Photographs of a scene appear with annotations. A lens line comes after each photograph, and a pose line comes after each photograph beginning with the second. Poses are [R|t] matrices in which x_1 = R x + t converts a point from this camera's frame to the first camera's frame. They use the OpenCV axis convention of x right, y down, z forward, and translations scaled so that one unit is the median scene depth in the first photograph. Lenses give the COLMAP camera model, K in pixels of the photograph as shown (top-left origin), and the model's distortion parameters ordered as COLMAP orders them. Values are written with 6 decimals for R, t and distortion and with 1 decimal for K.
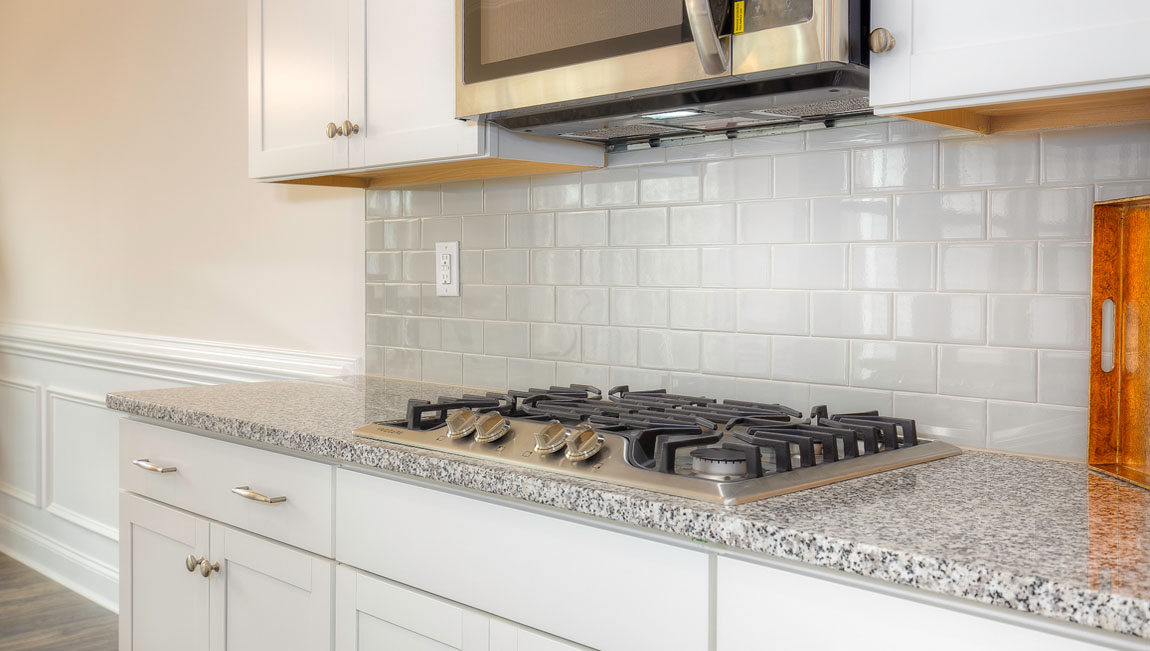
lens RADIAL K [[1113.2, 0, 573.9], [0, 1113.2, 294.5], [0, 0, 1]] dist [0.001576, -0.000599]
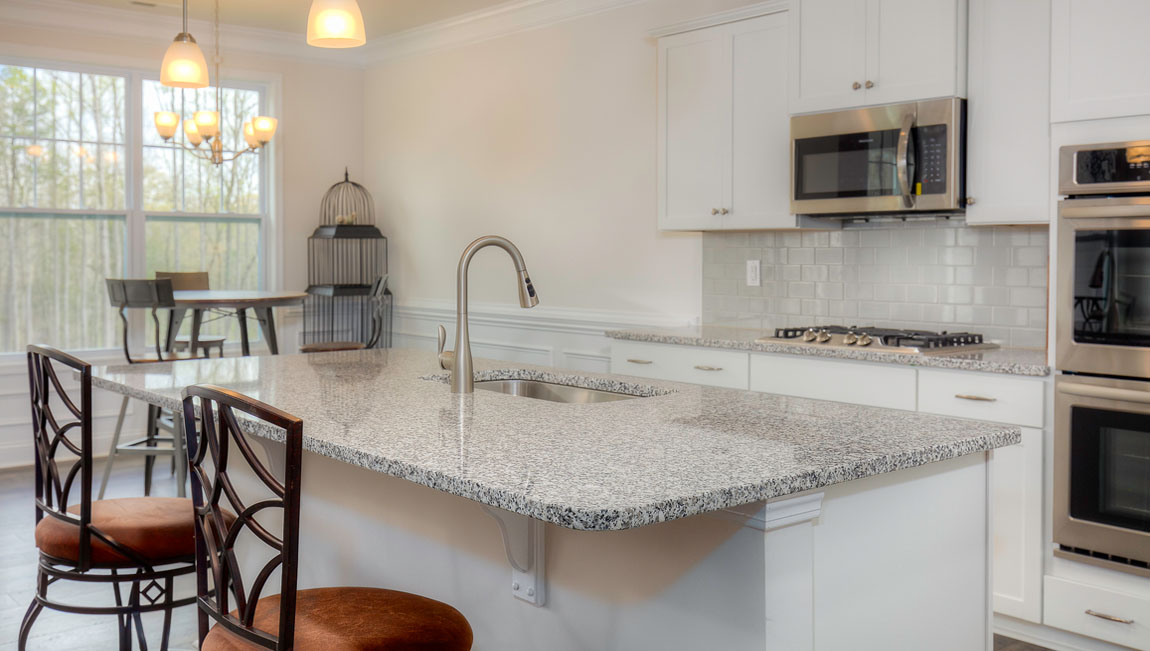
lens RADIAL K [[1075.9, 0, 570.6], [0, 1075.9, 272.6], [0, 0, 1]] dist [-0.007292, -0.000549]
pose [[0.997322, 0.000831, -0.073129, -0.510296], [-0.001199, 0.999987, -0.004991, -0.022176], [0.073124, 0.005066, 0.997310, -1.711304]]
